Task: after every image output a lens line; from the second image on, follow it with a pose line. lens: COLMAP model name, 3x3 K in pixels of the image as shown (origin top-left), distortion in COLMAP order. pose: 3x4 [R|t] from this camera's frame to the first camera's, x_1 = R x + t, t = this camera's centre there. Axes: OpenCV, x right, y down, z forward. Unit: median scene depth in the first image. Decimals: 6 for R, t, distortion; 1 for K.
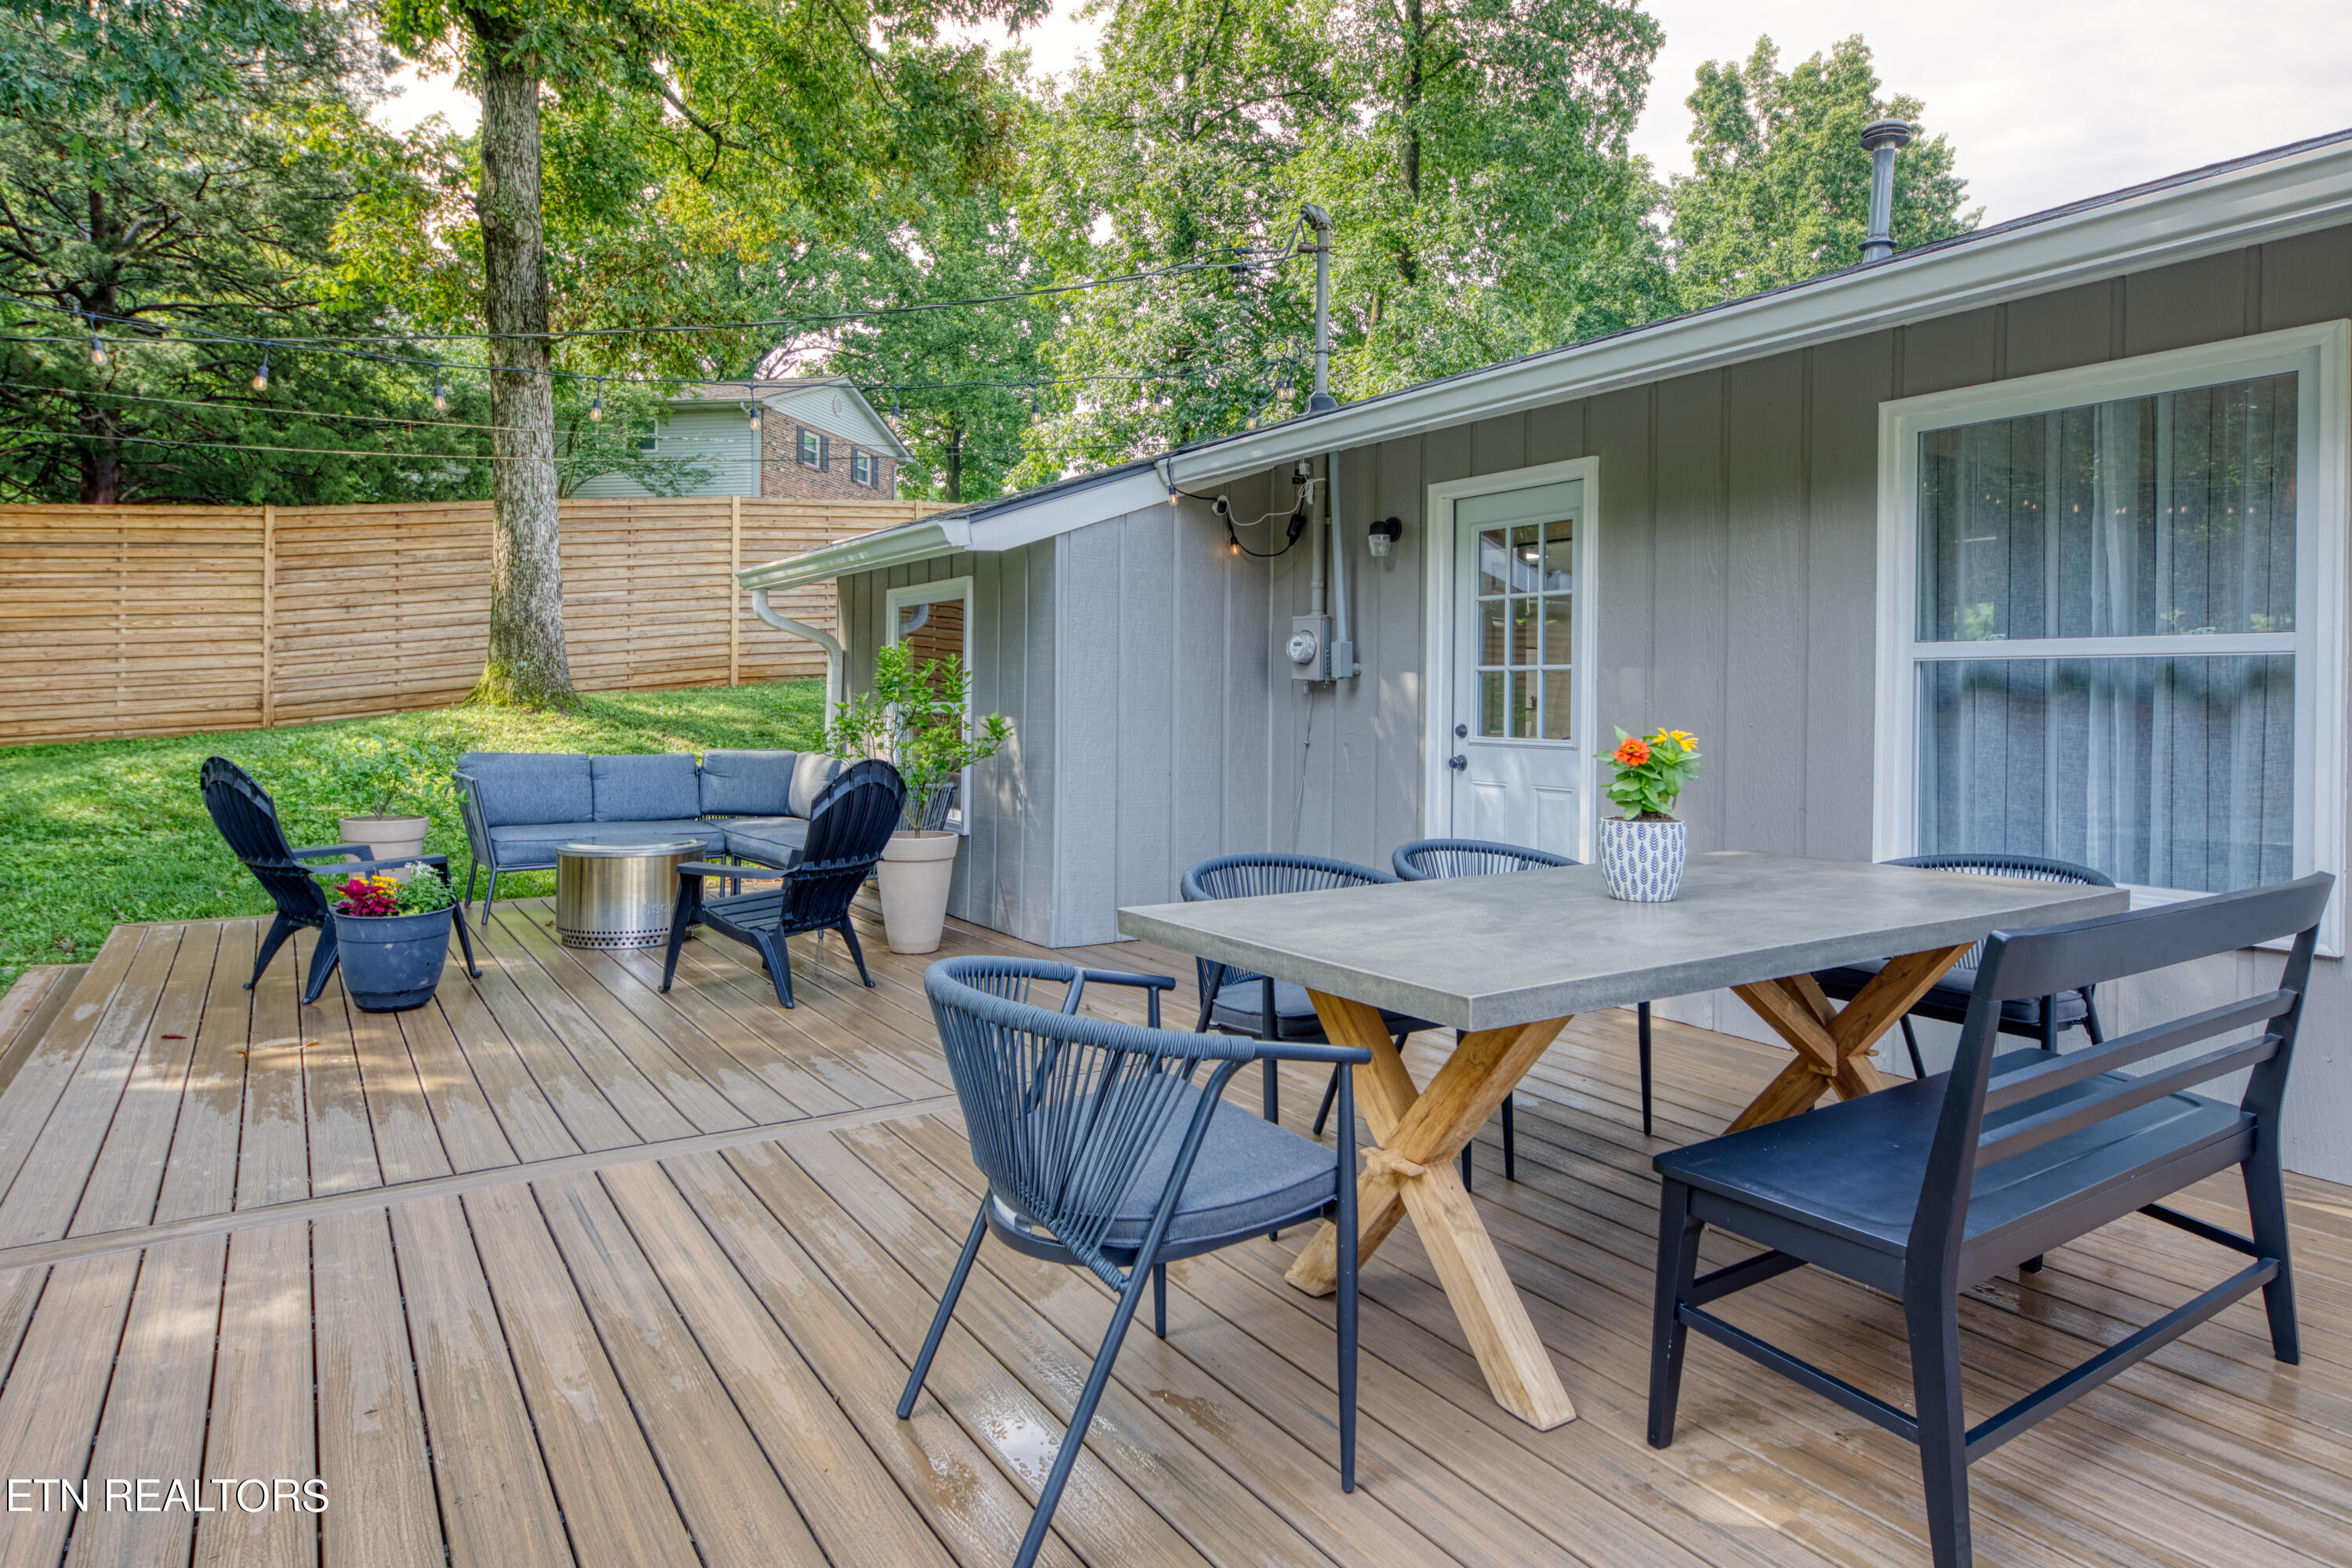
lens RADIAL K [[1376.4, 0, 1162.6], [0, 1376.4, 695.8], [0, 0, 1]] dist [0.006195, 0.000261]
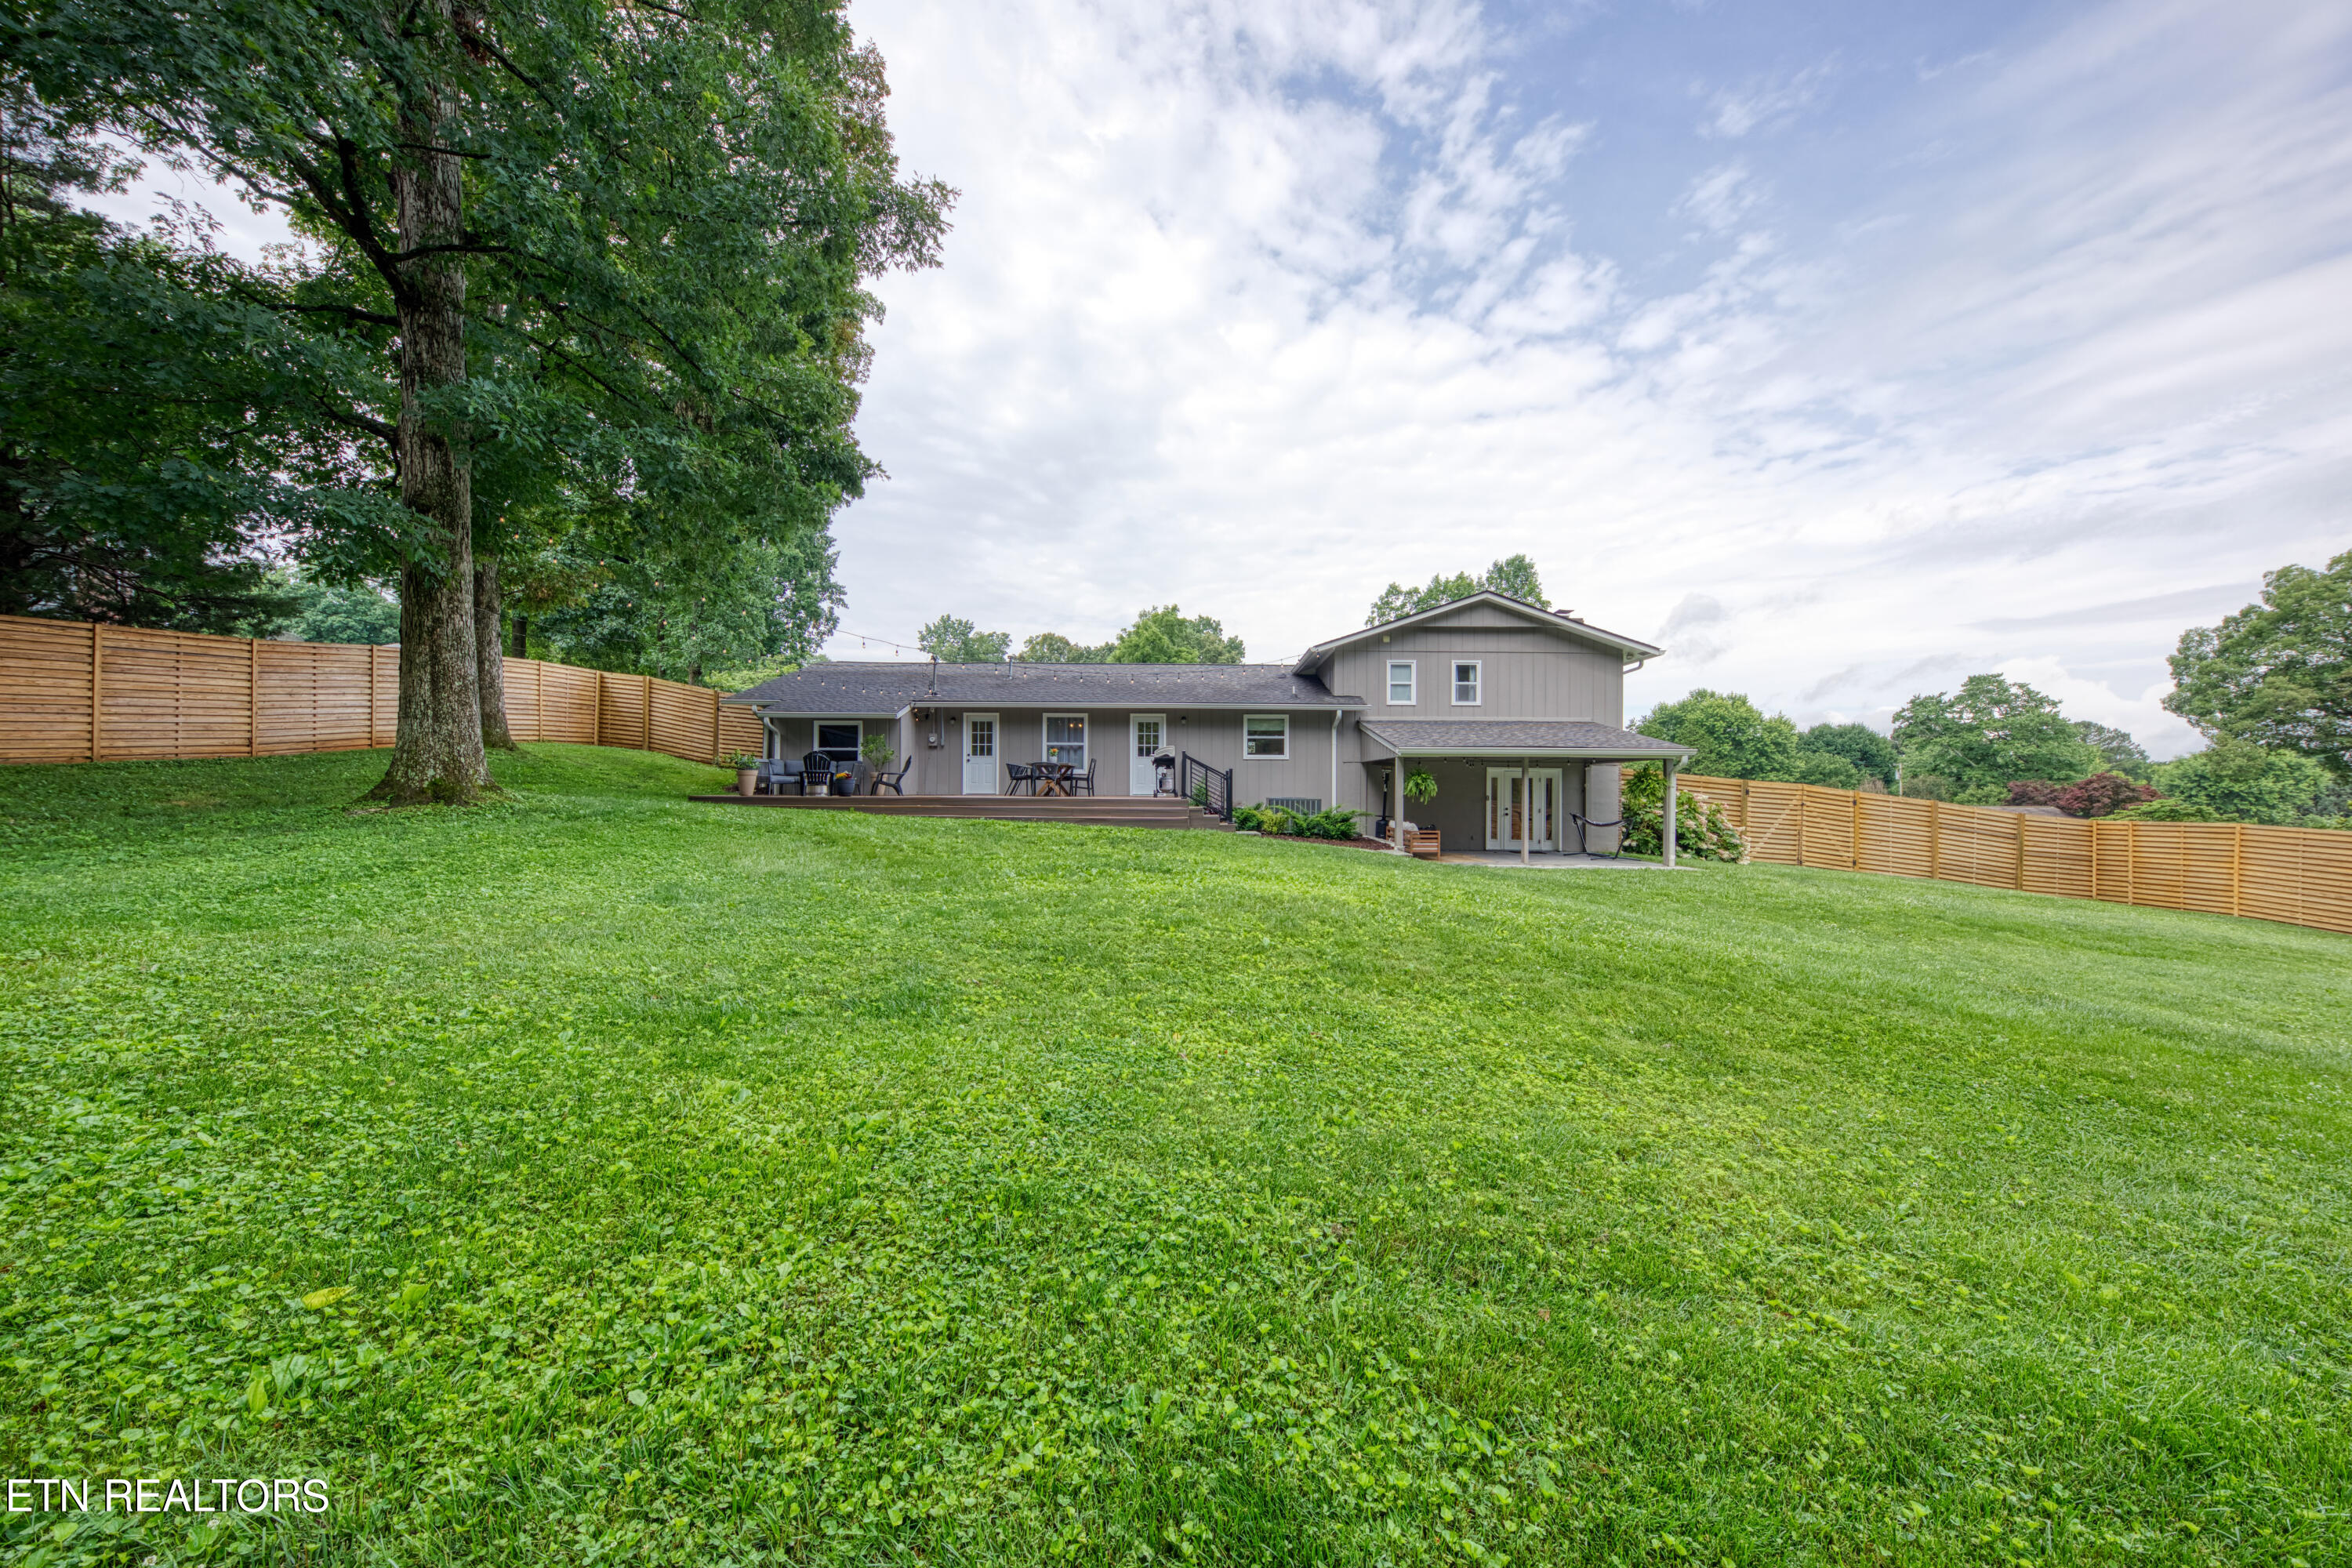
lens RADIAL K [[829.2, 0, 1177.9], [0, 829.2, 780.1], [0, 0, 1]] dist [-0.000597, -0.000050]
pose [[0.530488, 0.002398, 0.847689, -0.593950], [-0.000381, 0.999997, -0.002591, 0.036354], [-0.847692, 0.001051, 0.530488, -0.421575]]
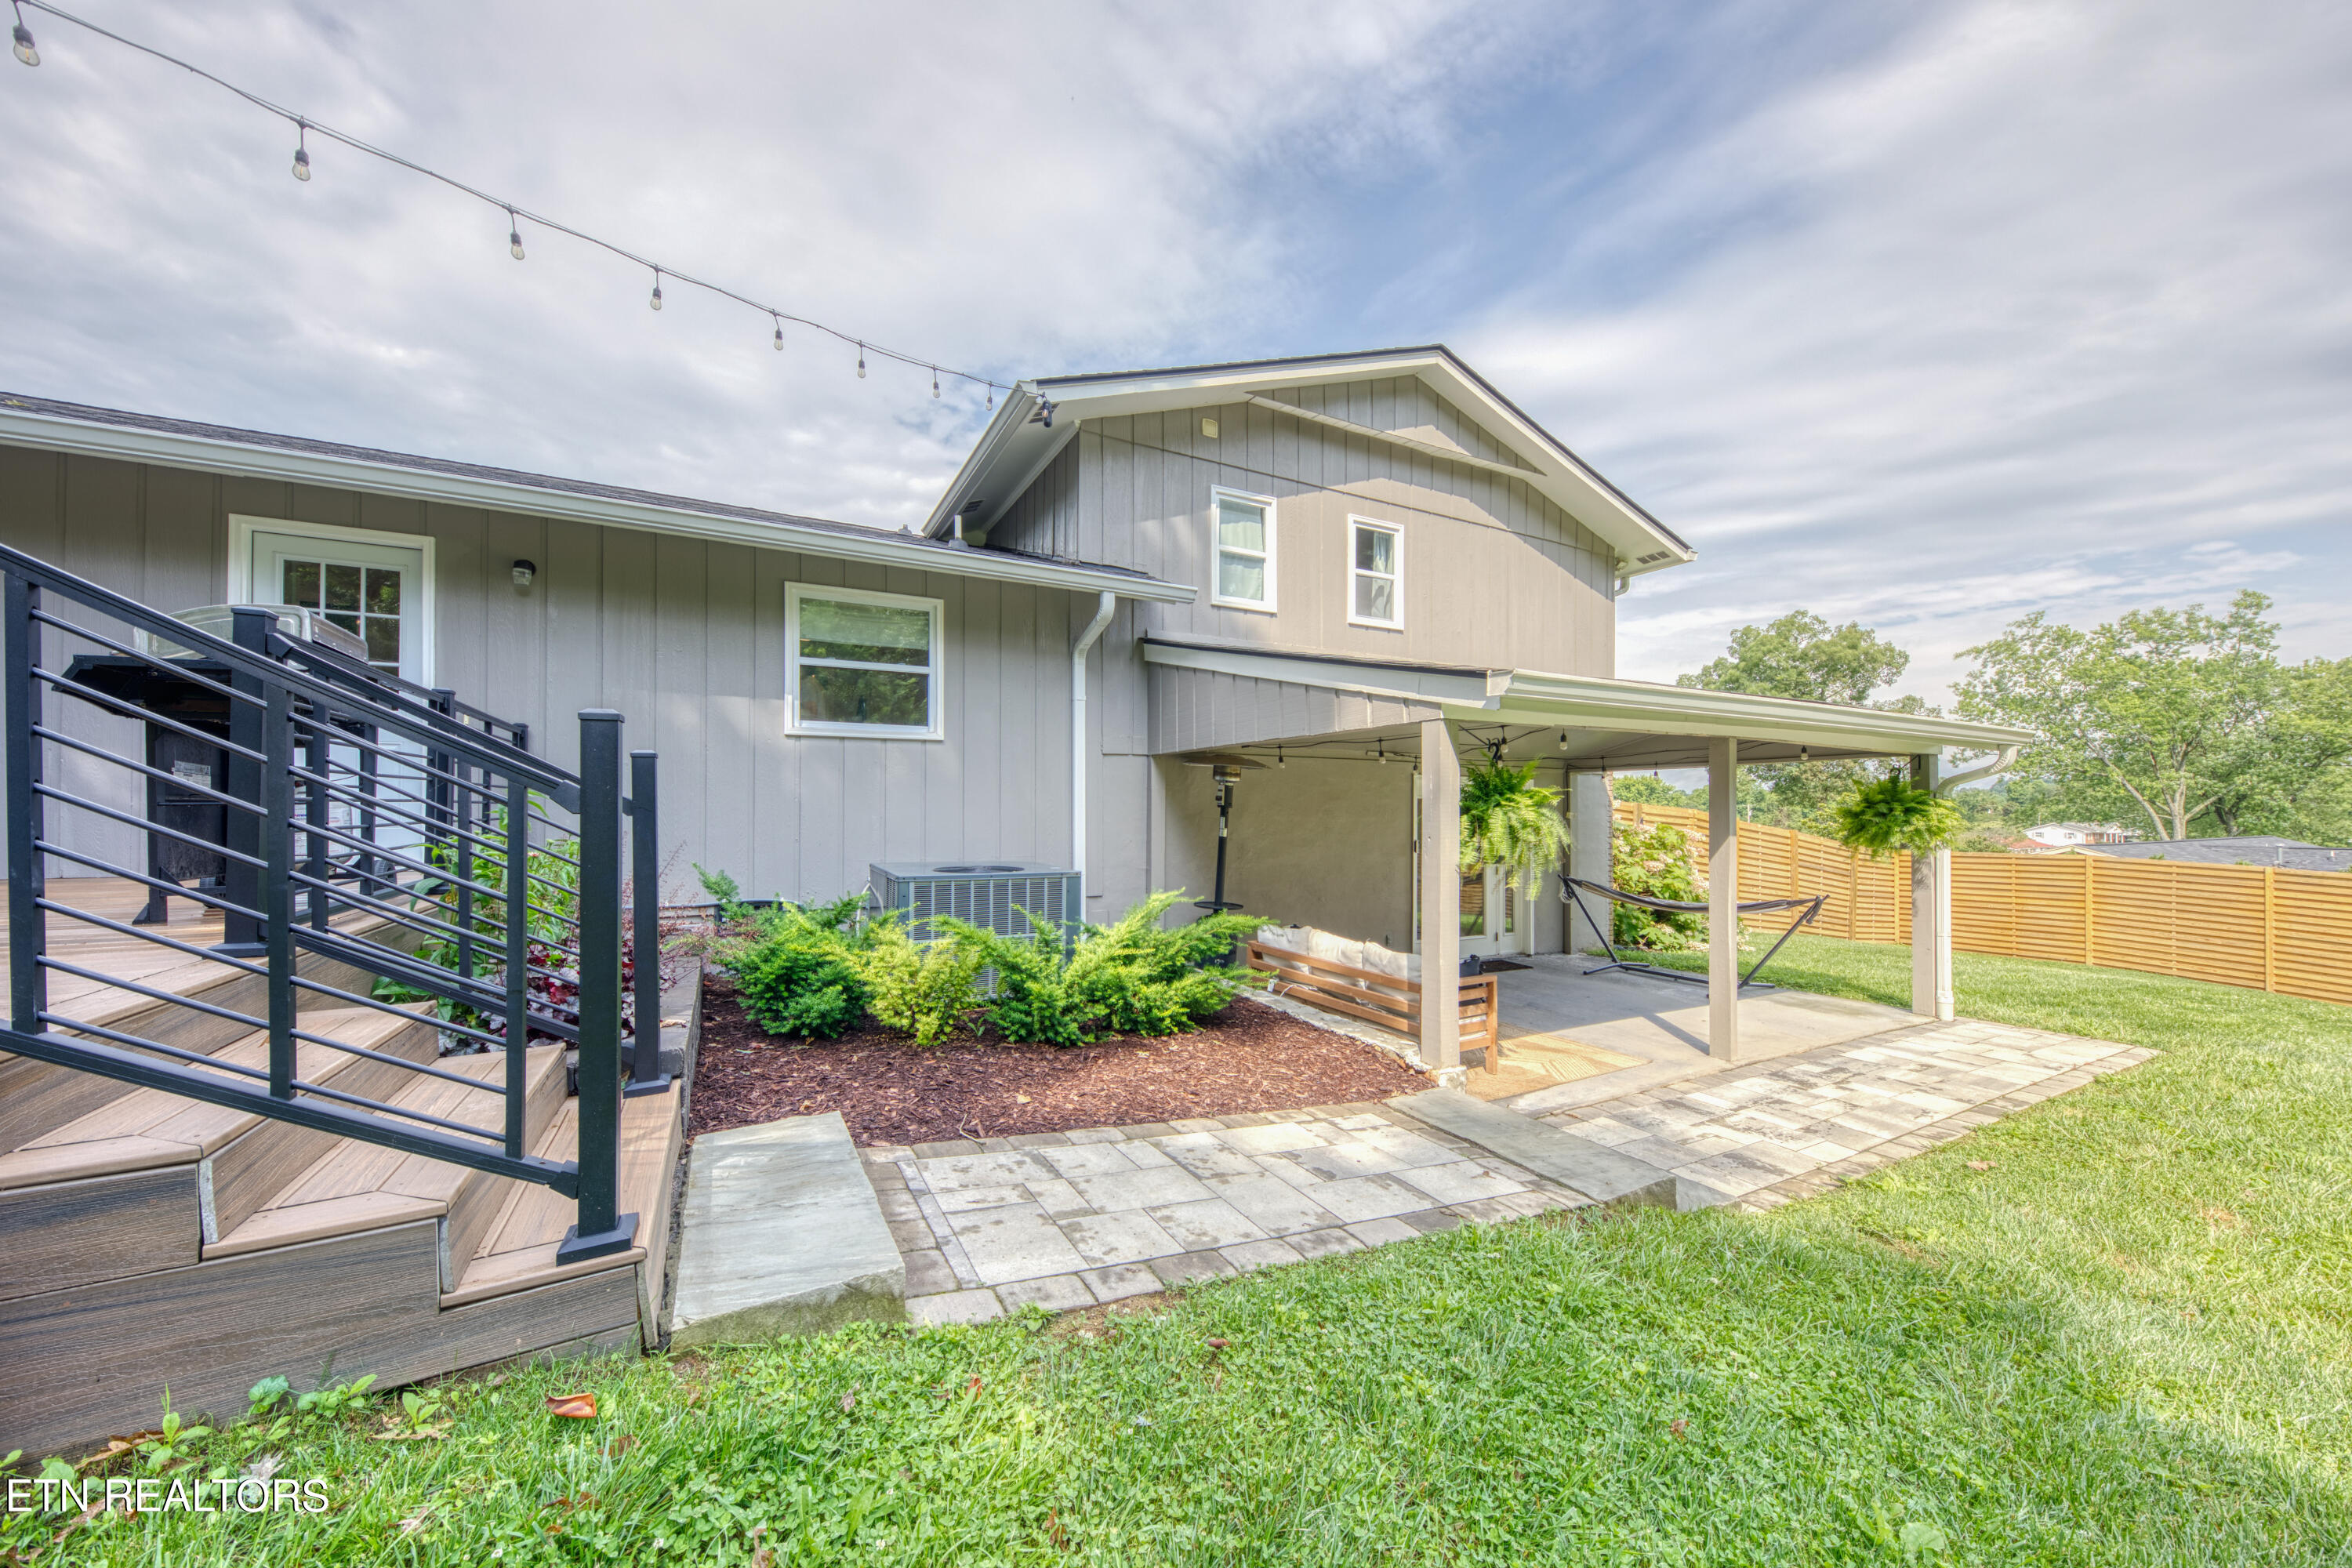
lens RADIAL K [[838.3, 0, 1187.4], [0, 838.3, 806.4], [0, 0, 1]] dist [0.012790, -0.006659]
pose [[0.066552, -0.004099, 0.997775, -0.045655], [0.001075, 0.999991, 0.004037, 0.033191], [-0.997782, 0.000804, 0.066555, -0.146585]]
